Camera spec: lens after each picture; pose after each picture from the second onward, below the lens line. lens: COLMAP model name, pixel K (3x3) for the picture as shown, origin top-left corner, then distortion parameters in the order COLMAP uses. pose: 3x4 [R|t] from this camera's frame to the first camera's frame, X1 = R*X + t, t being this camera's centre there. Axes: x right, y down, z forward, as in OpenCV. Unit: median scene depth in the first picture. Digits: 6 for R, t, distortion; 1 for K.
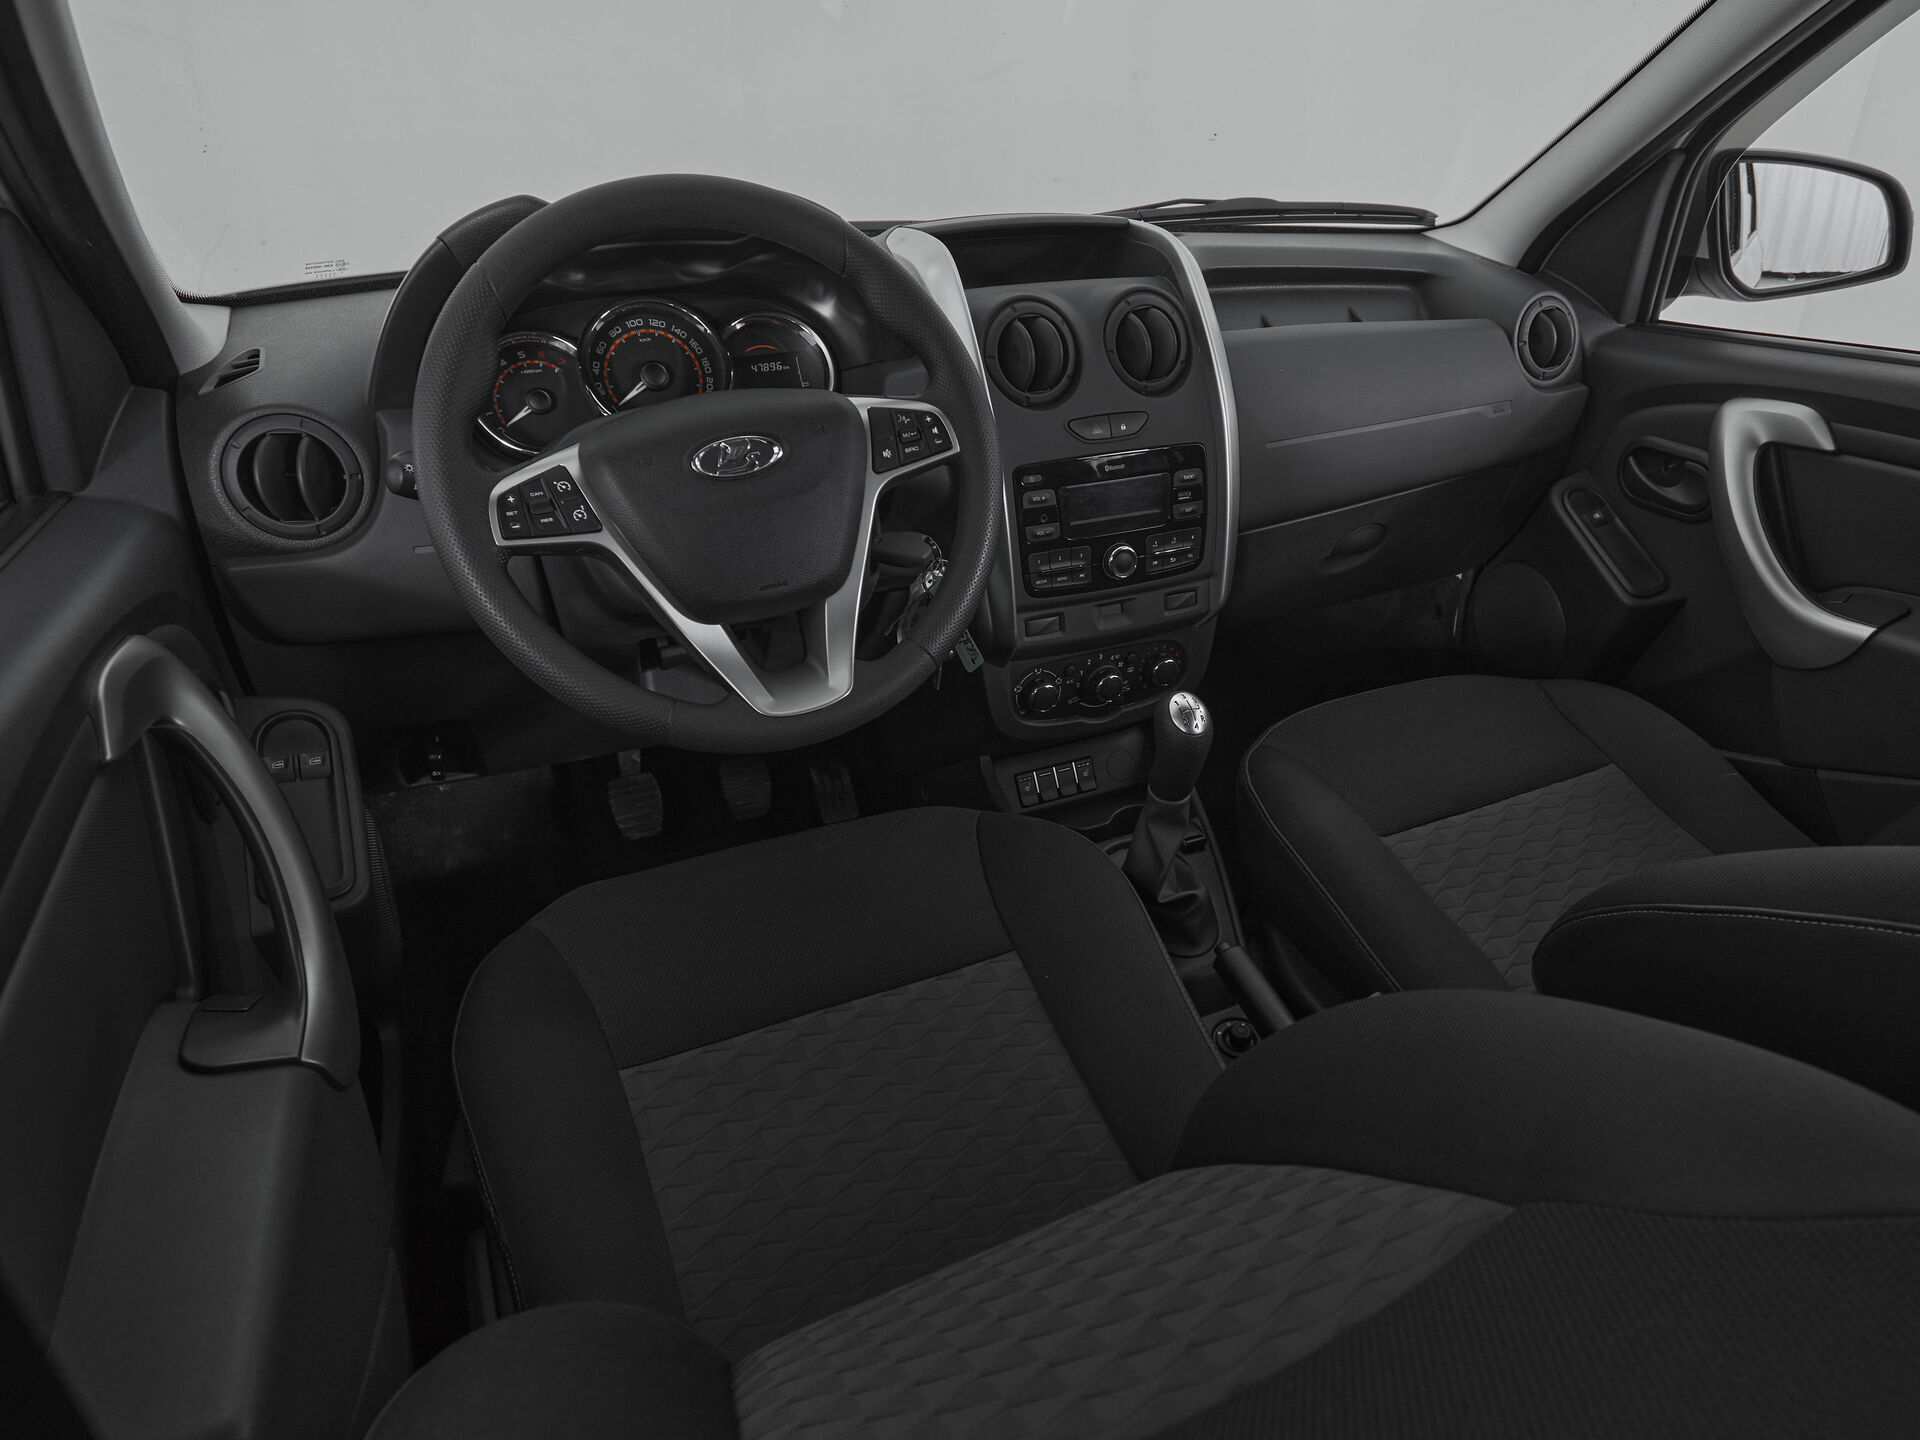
lens RADIAL K [[1118.9, 0, 961.3], [0, 1118.9, 722.6], [0, 0, 1]] dist [0.008087, 0.001628]
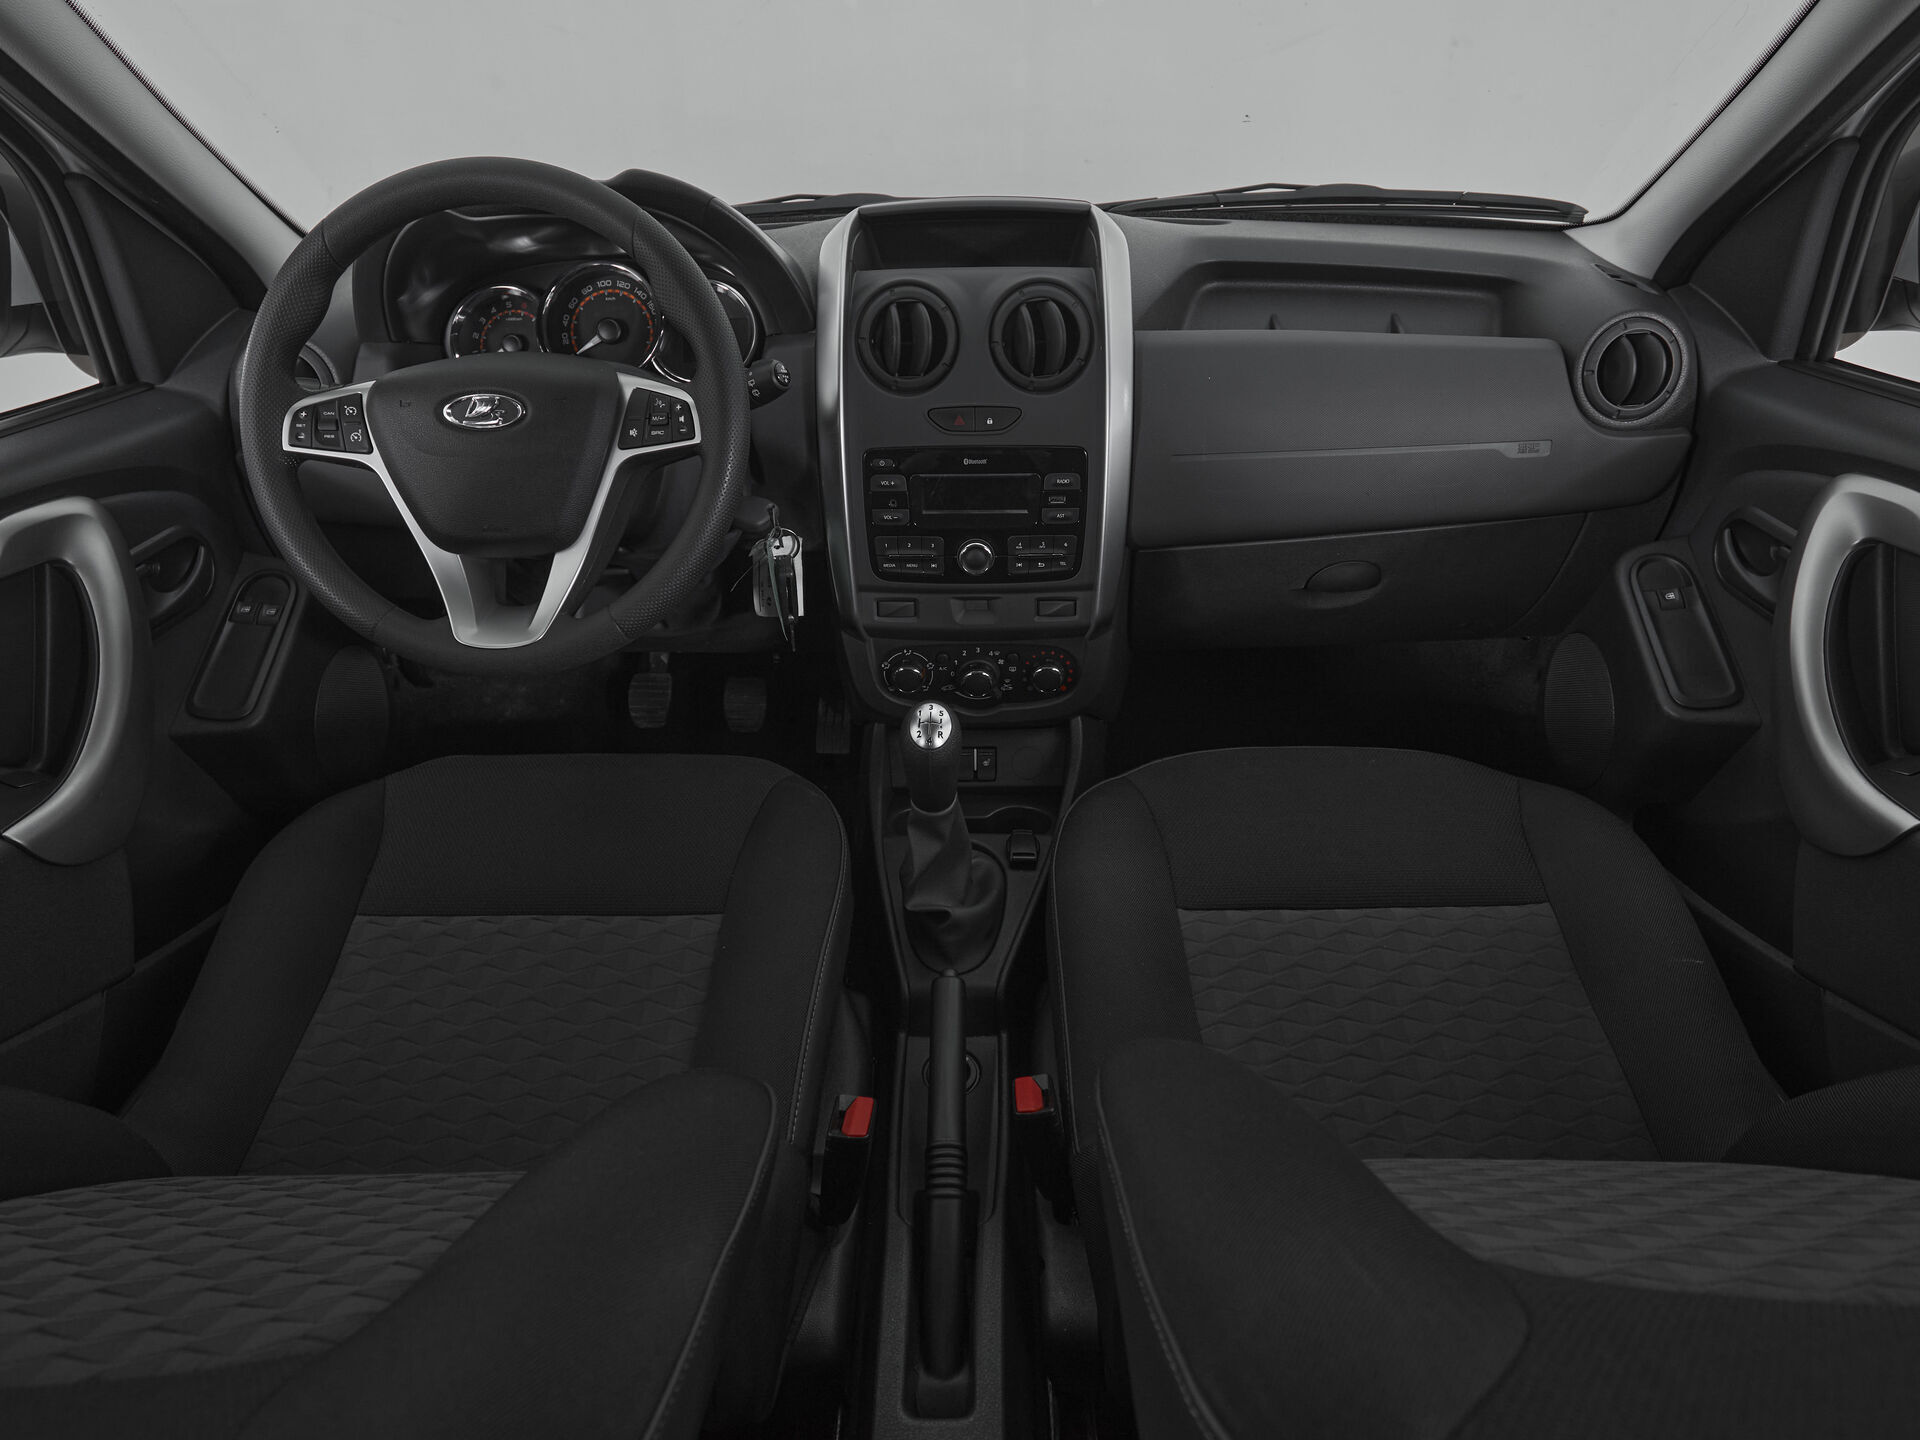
lens RADIAL K [[1021.5, 0, 998.9], [0, 1021.5, 656.6], [0, 0, 1]] dist [0.012953, -0.001629]
pose [[0.908301, 0.194420, -0.370392, 0.487921], [-0.191755, 0.980438, 0.044400, -0.099336], [0.371779, 0.030696, 0.927814, 0.178907]]
